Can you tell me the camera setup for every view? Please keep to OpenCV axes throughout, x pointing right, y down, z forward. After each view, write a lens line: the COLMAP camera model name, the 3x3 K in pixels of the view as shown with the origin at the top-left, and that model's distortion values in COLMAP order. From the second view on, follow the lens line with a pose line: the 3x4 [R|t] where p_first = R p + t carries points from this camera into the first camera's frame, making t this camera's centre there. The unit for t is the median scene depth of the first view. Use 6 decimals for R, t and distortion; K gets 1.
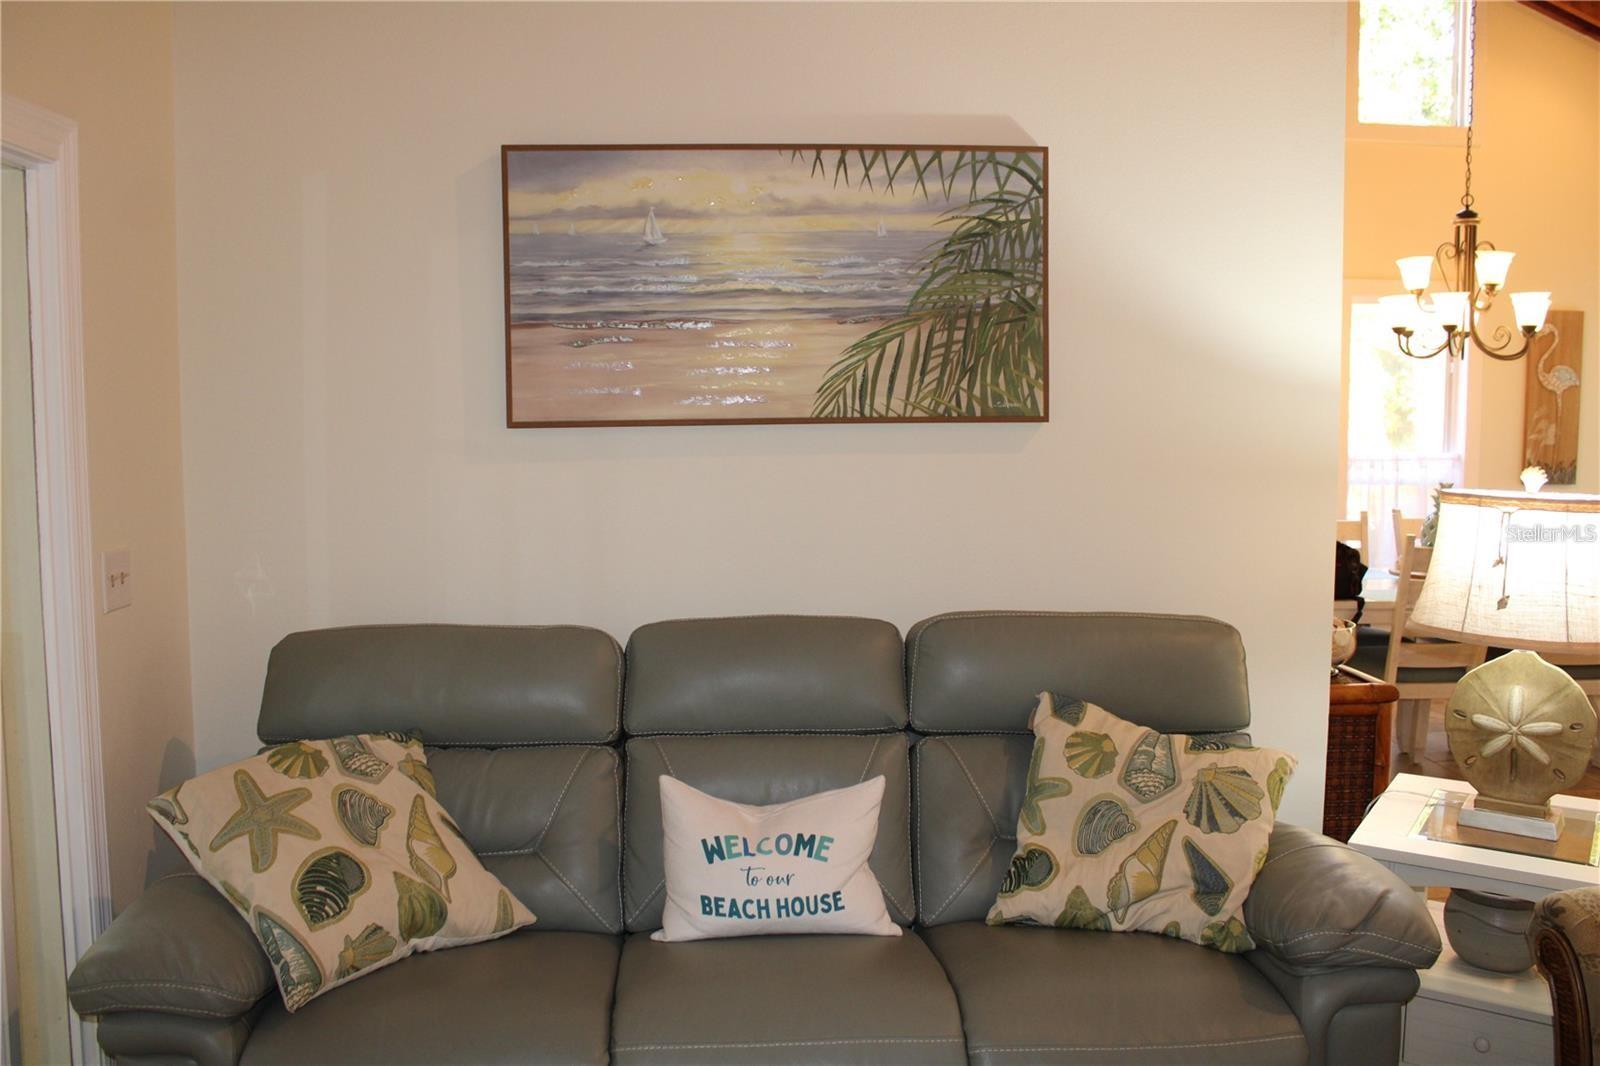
lens RADIAL K [[1352.0, 0, 798.5], [0, 1352.0, 525.6], [0, 0, 1]] dist [-0.150133, 0.081709]
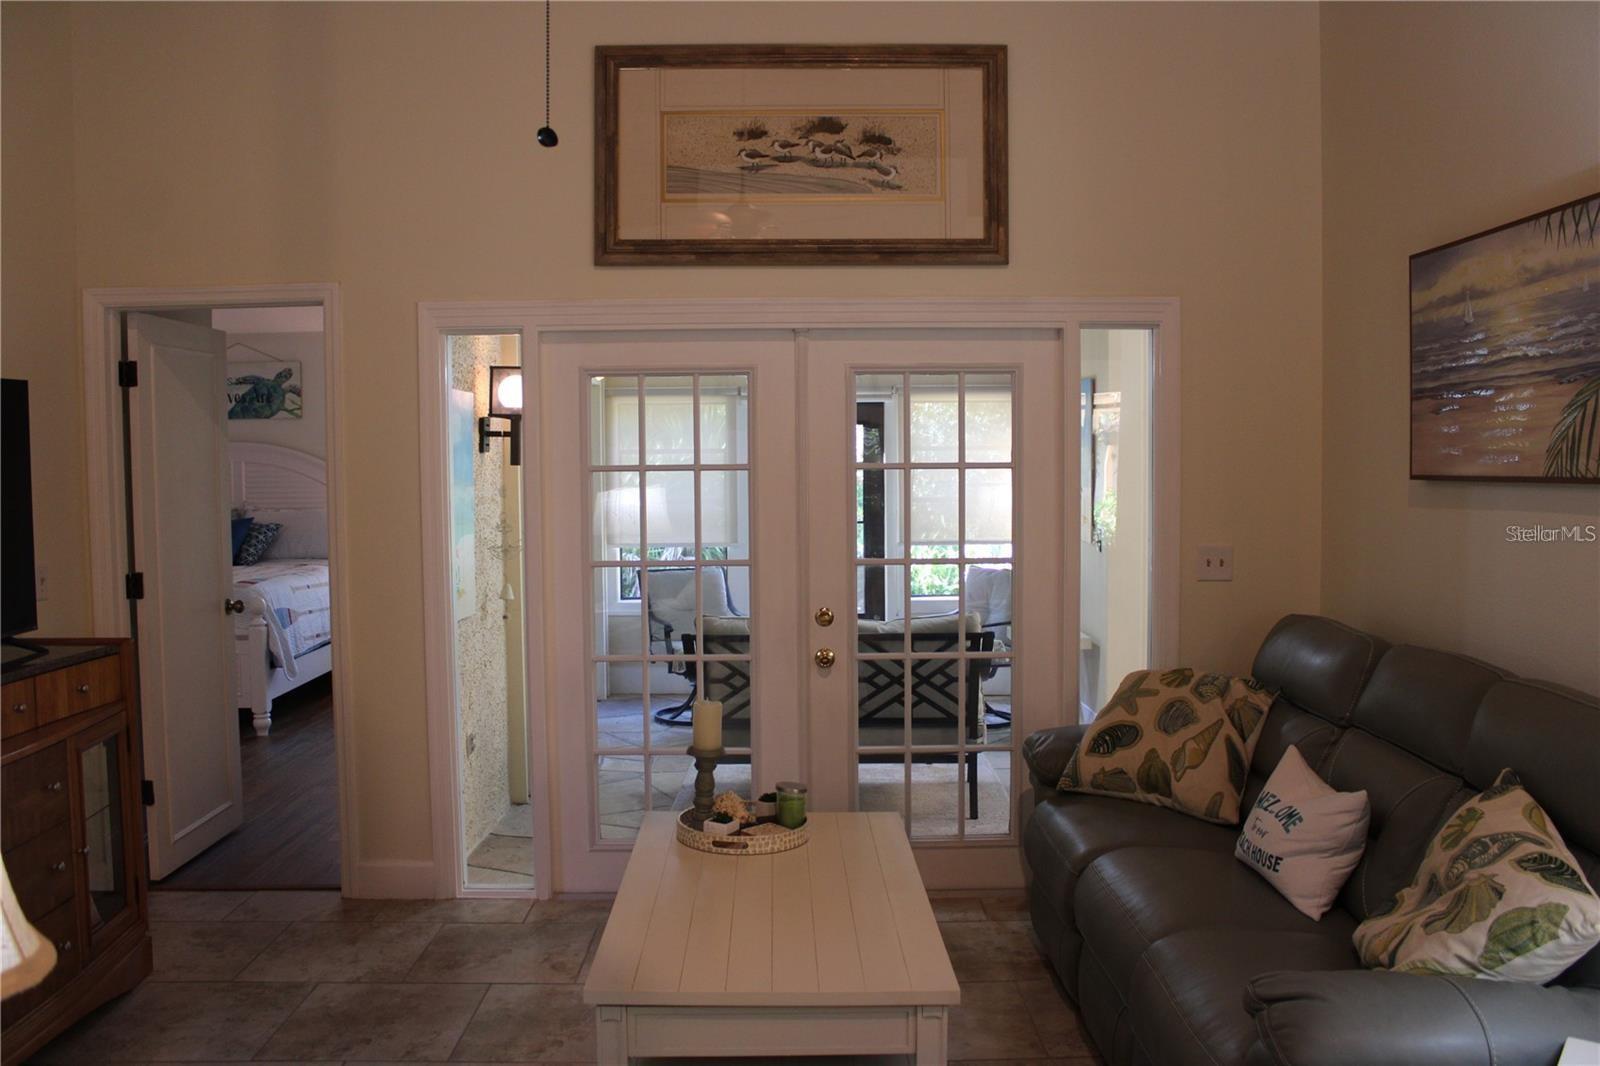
lens RADIAL K [[1352.0, 0, 800.4], [0, 1352.0, 536.1], [0, 0, 1]] dist [-0.150133, 0.081709]
pose [[-0.073192, 0.062200, -0.995376, 1.049436], [-0.079203, 0.994538, 0.067972, -0.058150], [0.994168, 0.083812, -0.067866, 0.515478]]
